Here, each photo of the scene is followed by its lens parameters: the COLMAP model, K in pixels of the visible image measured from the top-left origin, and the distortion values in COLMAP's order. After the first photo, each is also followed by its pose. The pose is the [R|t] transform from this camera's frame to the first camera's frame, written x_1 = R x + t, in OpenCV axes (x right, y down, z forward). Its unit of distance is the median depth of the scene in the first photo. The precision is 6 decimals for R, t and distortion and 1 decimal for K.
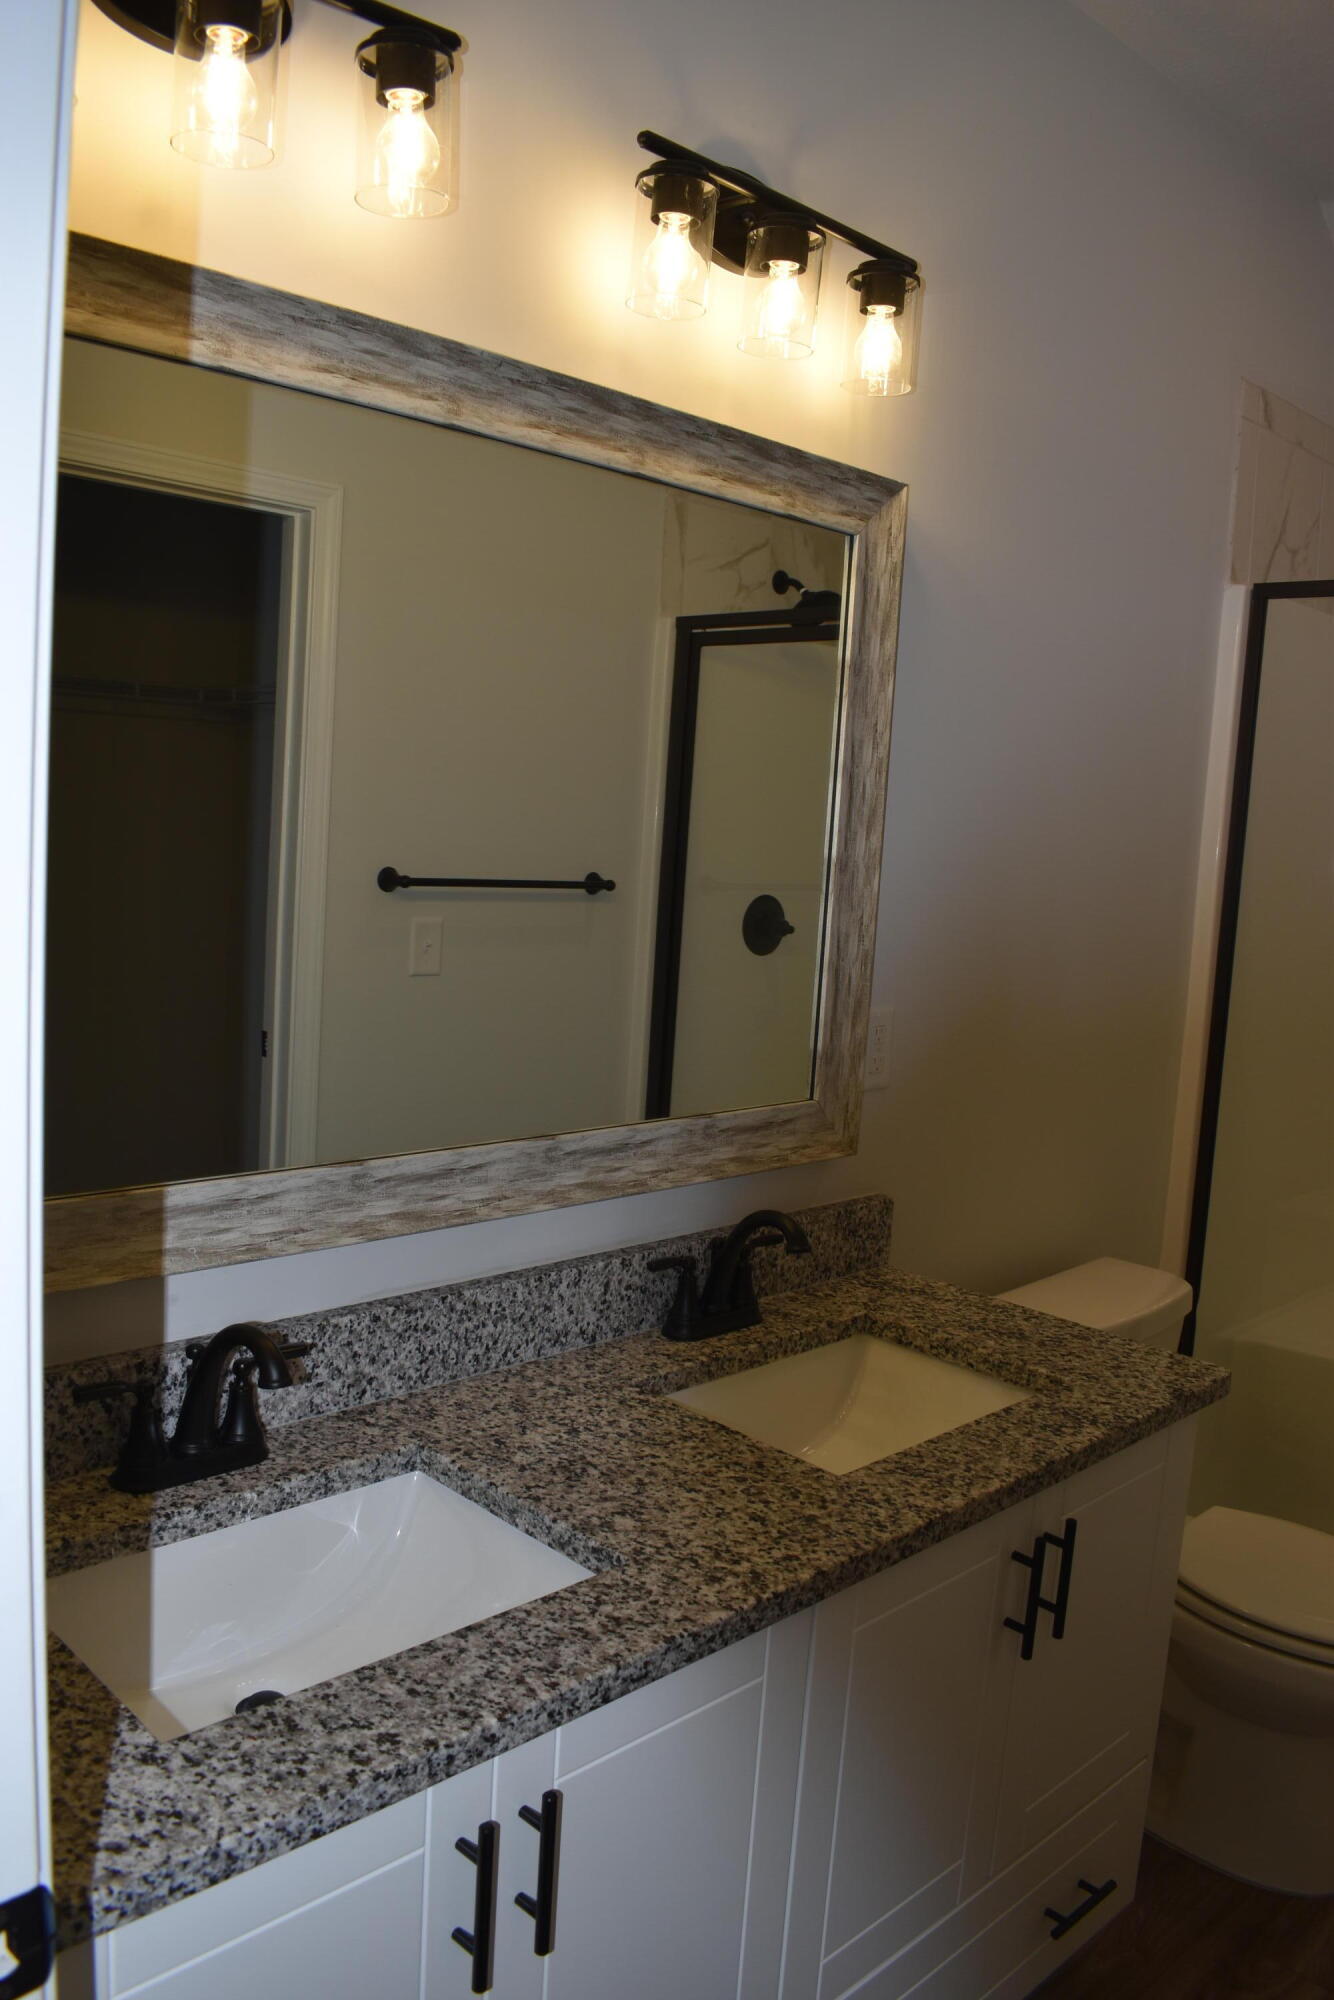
lens RADIAL K [[1555.8, 0, 681.4], [0, 1555.8, 997.3], [0, 0, 1]] dist [-0.089677, 0.015597]
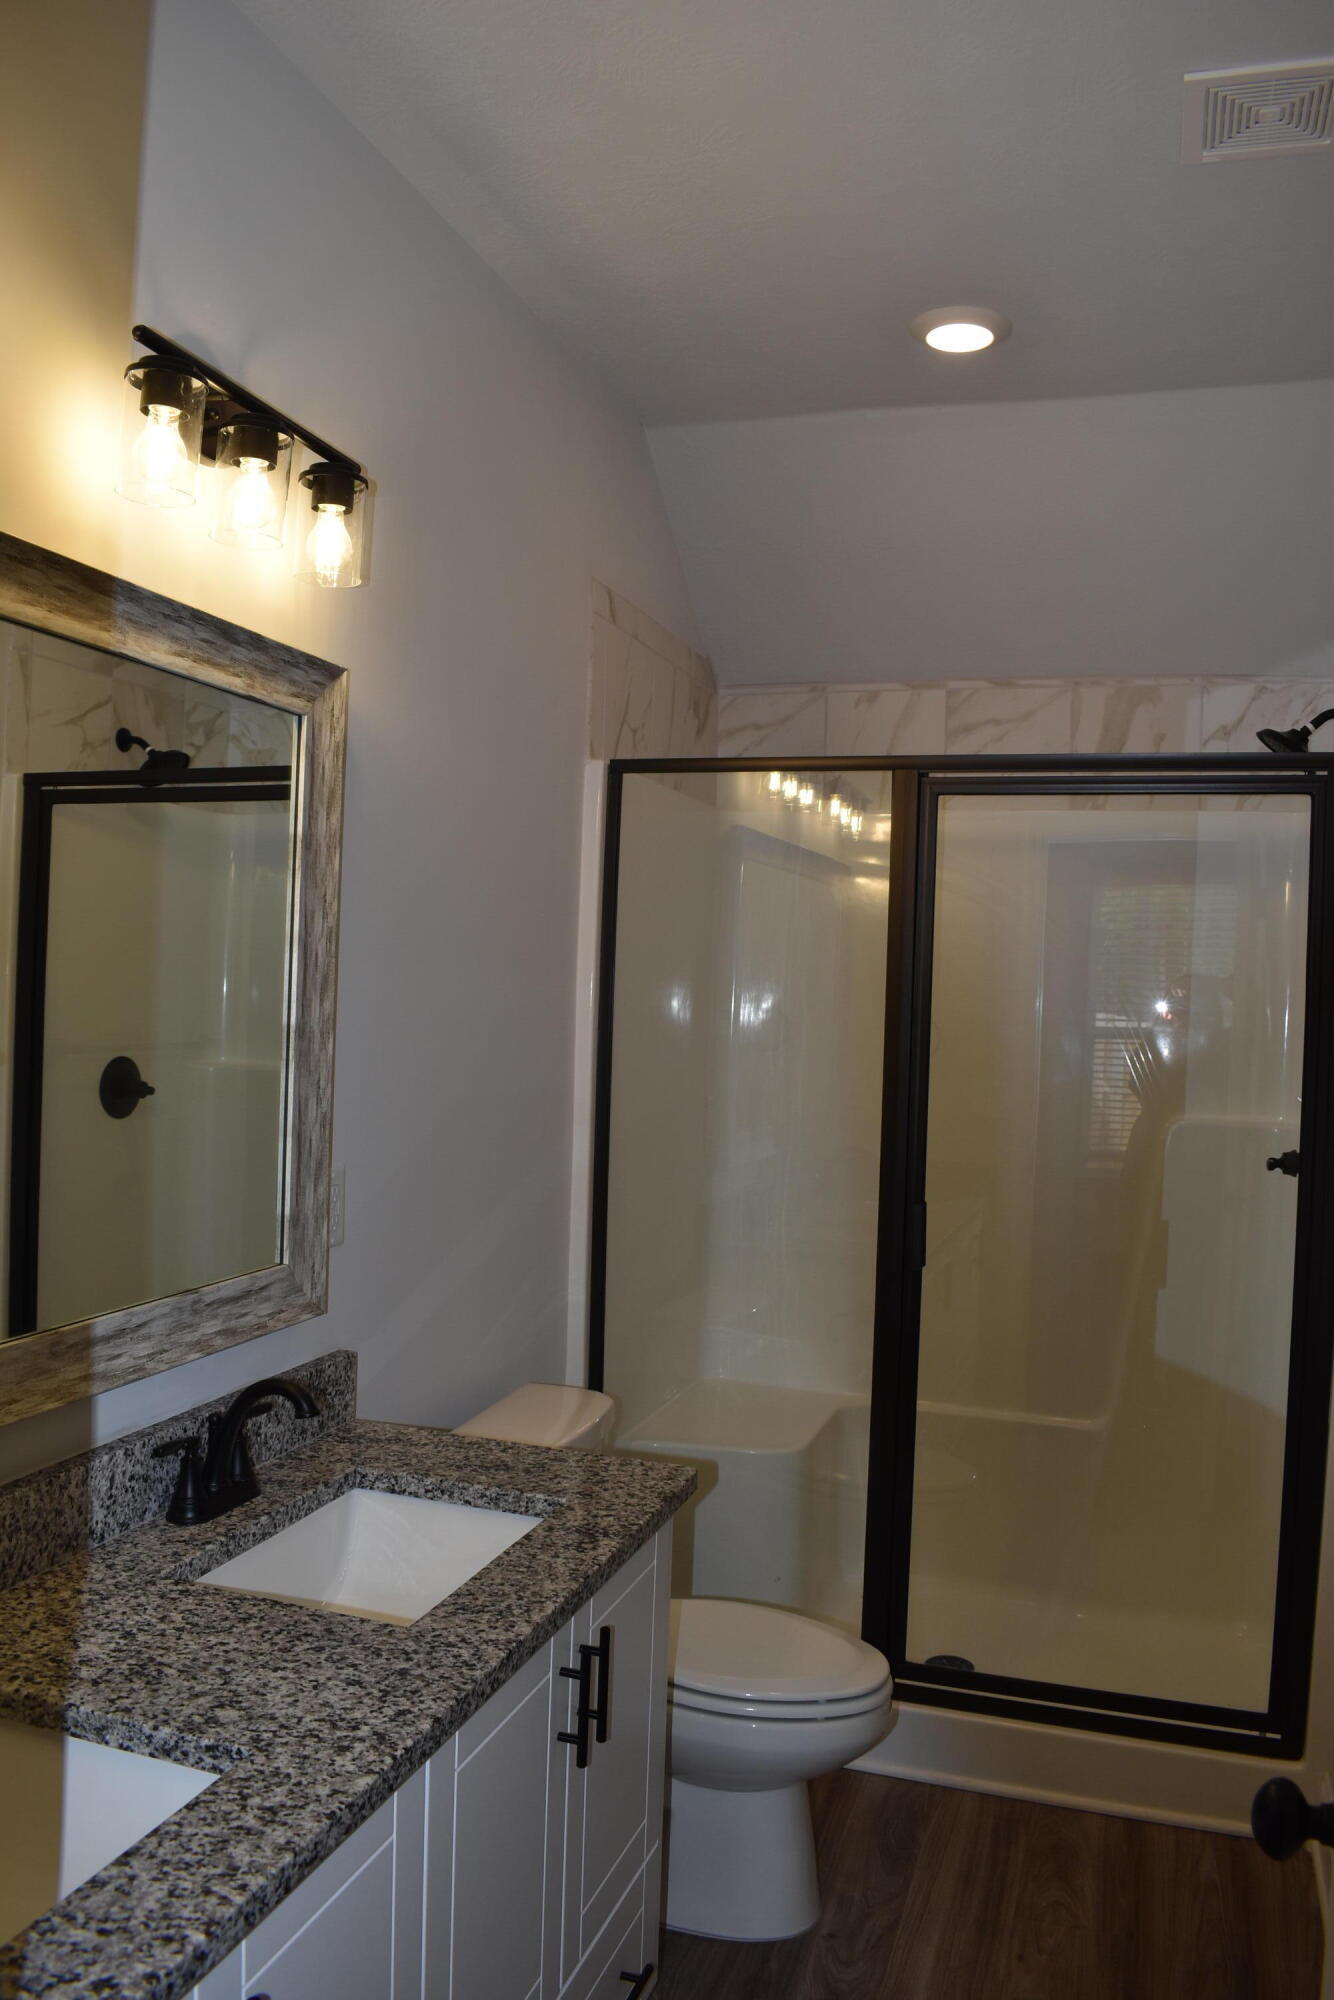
lens RADIAL K [[1555.8, 0, 647.4], [0, 1555.8, 1000.6], [0, 0, 1]] dist [-0.089677, 0.015597]
pose [[0.895672, -0.034989, 0.443336, -0.167023], [0.073559, 0.994824, -0.070097, -0.019357], [-0.438589, 0.095395, 0.893610, -0.020106]]
